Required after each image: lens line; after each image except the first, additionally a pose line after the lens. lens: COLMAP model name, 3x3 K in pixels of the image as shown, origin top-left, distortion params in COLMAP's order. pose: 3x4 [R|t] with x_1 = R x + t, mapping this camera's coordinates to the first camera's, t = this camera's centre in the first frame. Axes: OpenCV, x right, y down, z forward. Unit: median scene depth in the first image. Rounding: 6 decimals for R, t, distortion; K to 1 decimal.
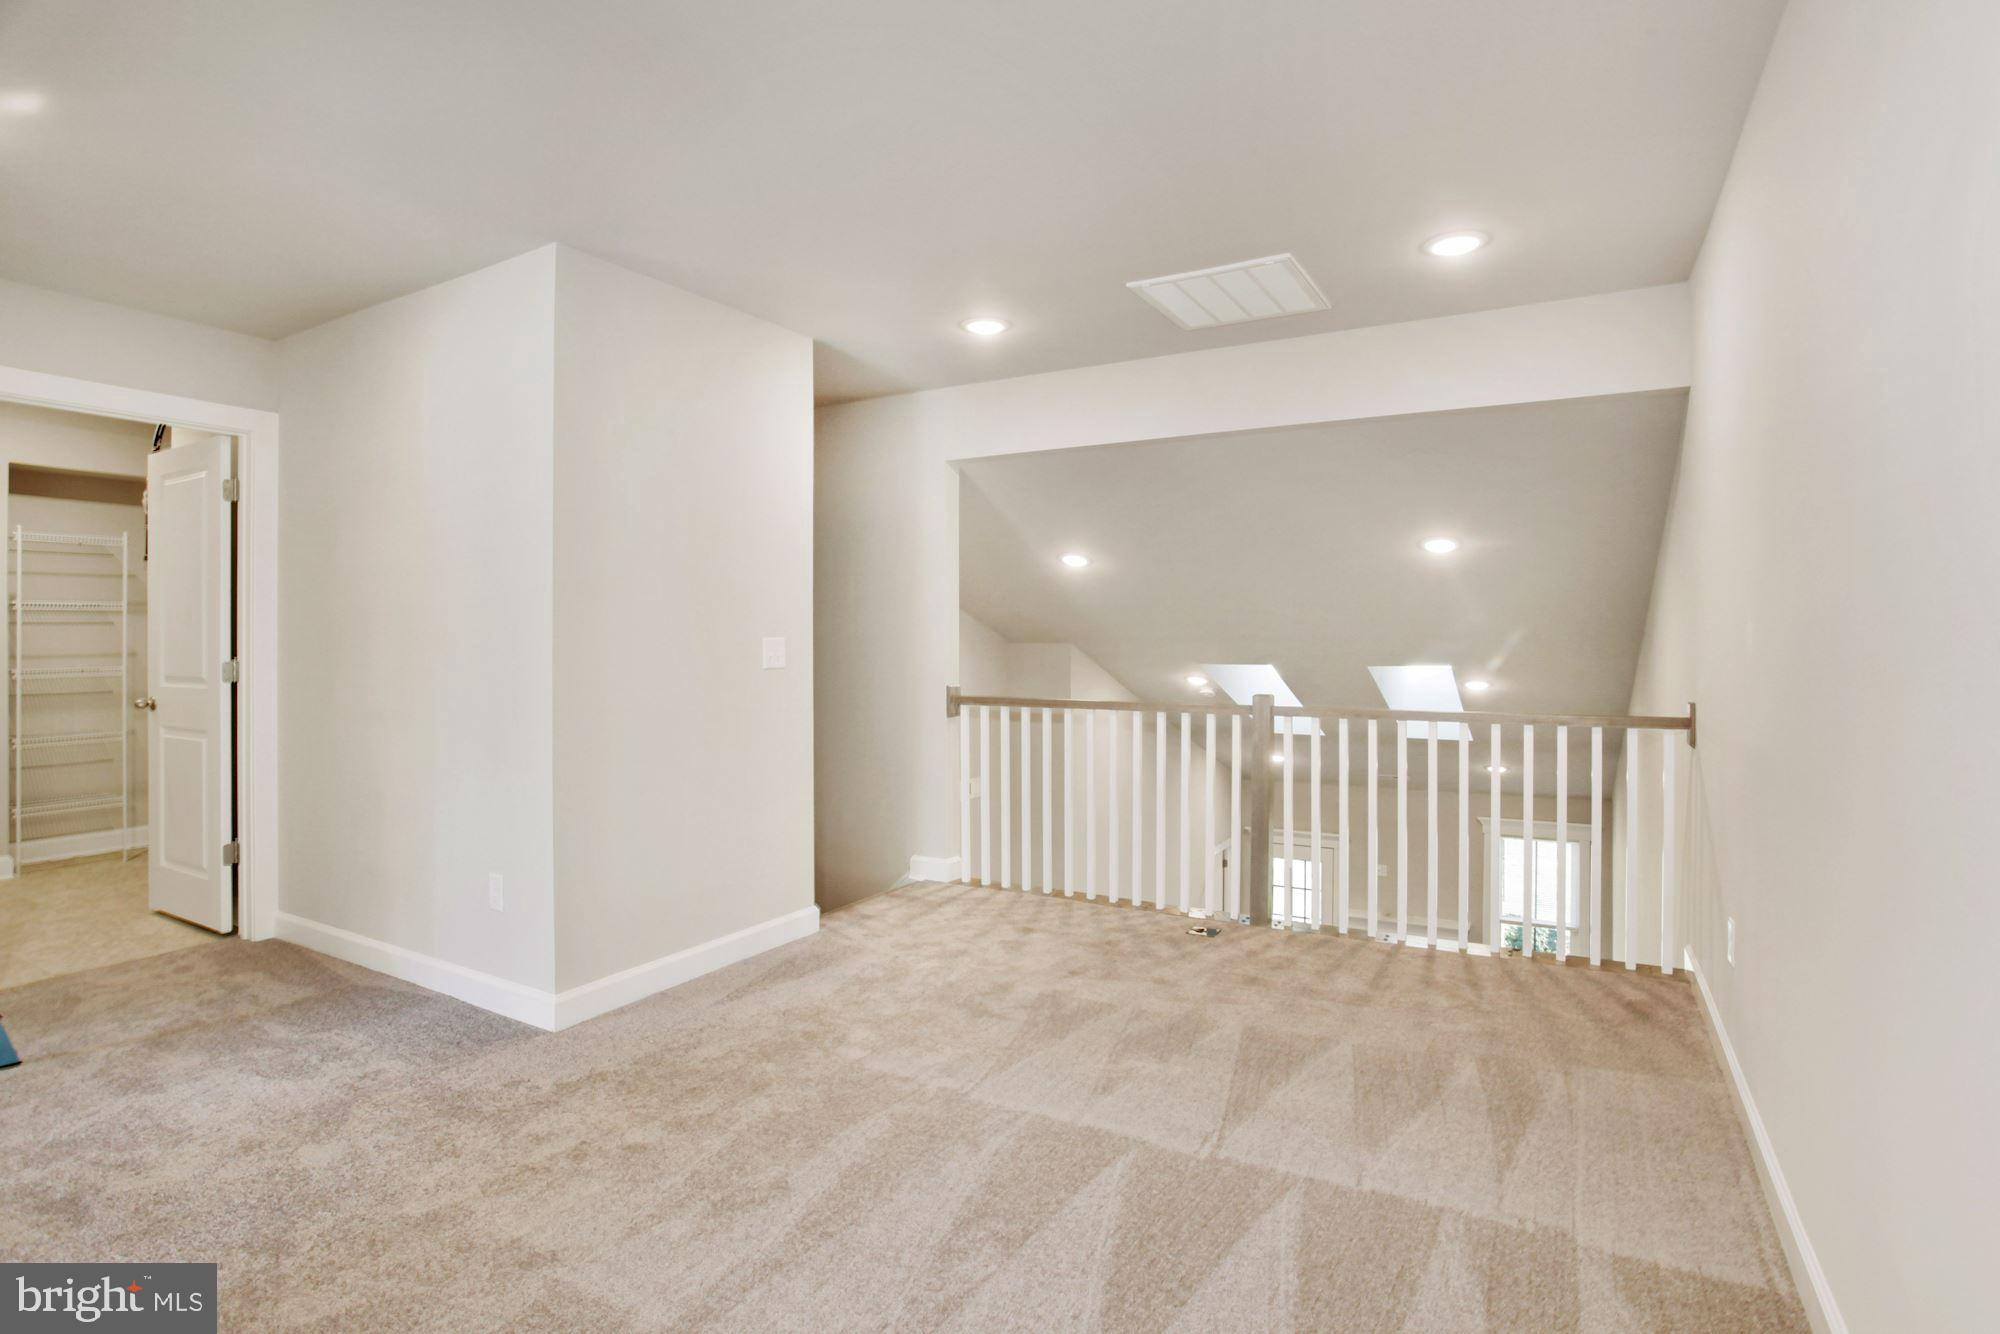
lens RADIAL K [[1009.7, 0, 992.7], [0, 1009.7, 645.9], [0, 0, 1]] dist [-0.014545, 0.000832]
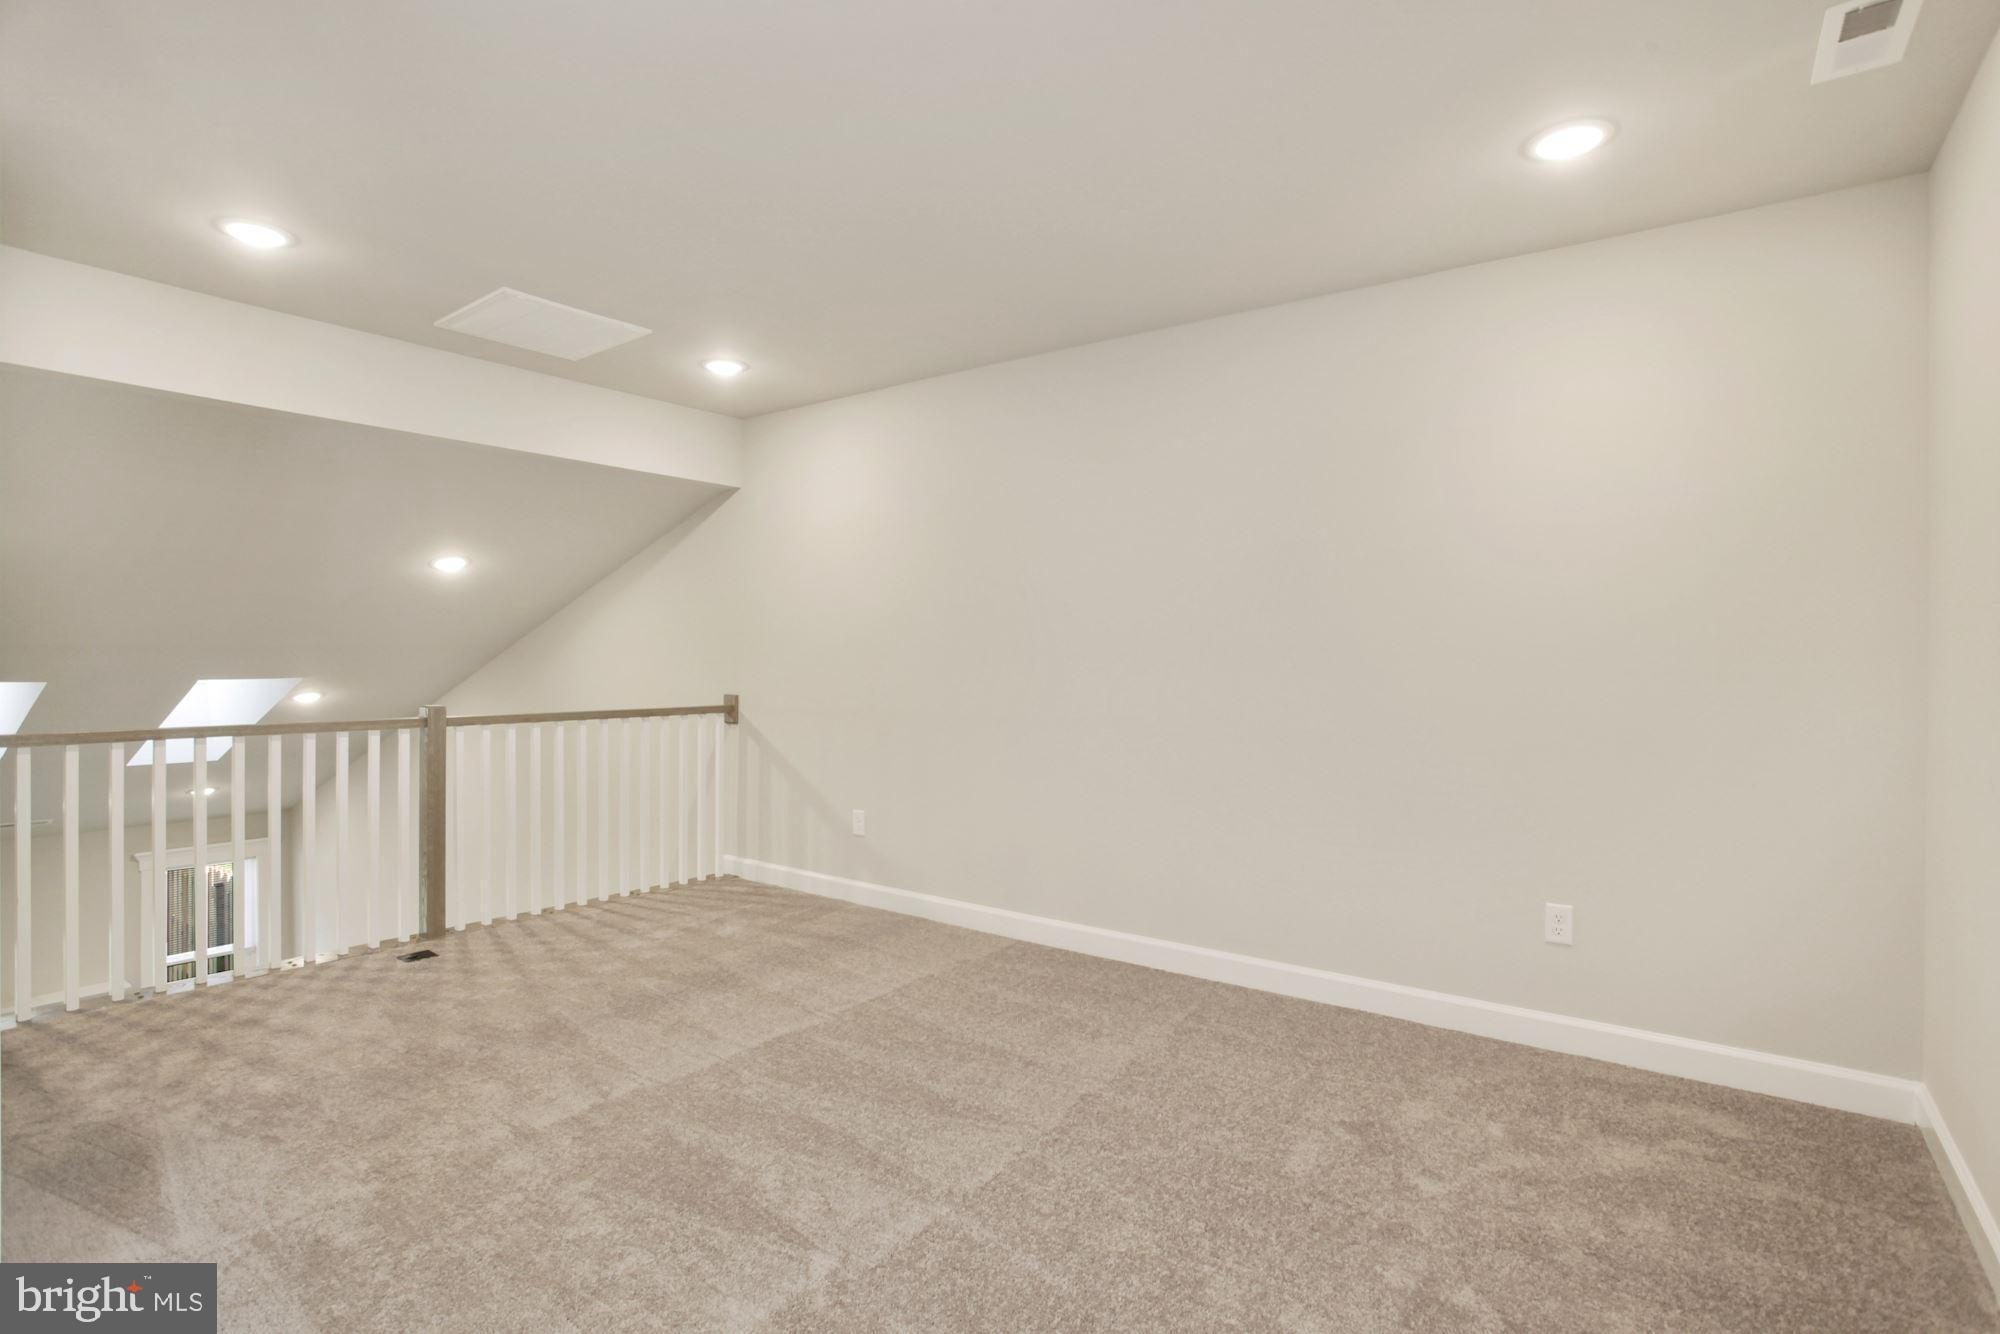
lens RADIAL K [[1009.7, 0, 993.1], [0, 1009.7, 669.2], [0, 0, 1]] dist [-0.014545, 0.000832]
pose [[0.130083, -0.011205, 0.991440, -0.666096], [0.002900, 0.999936, 0.010920, 0.002697], [-0.991499, 0.001454, 0.130107, 0.339933]]
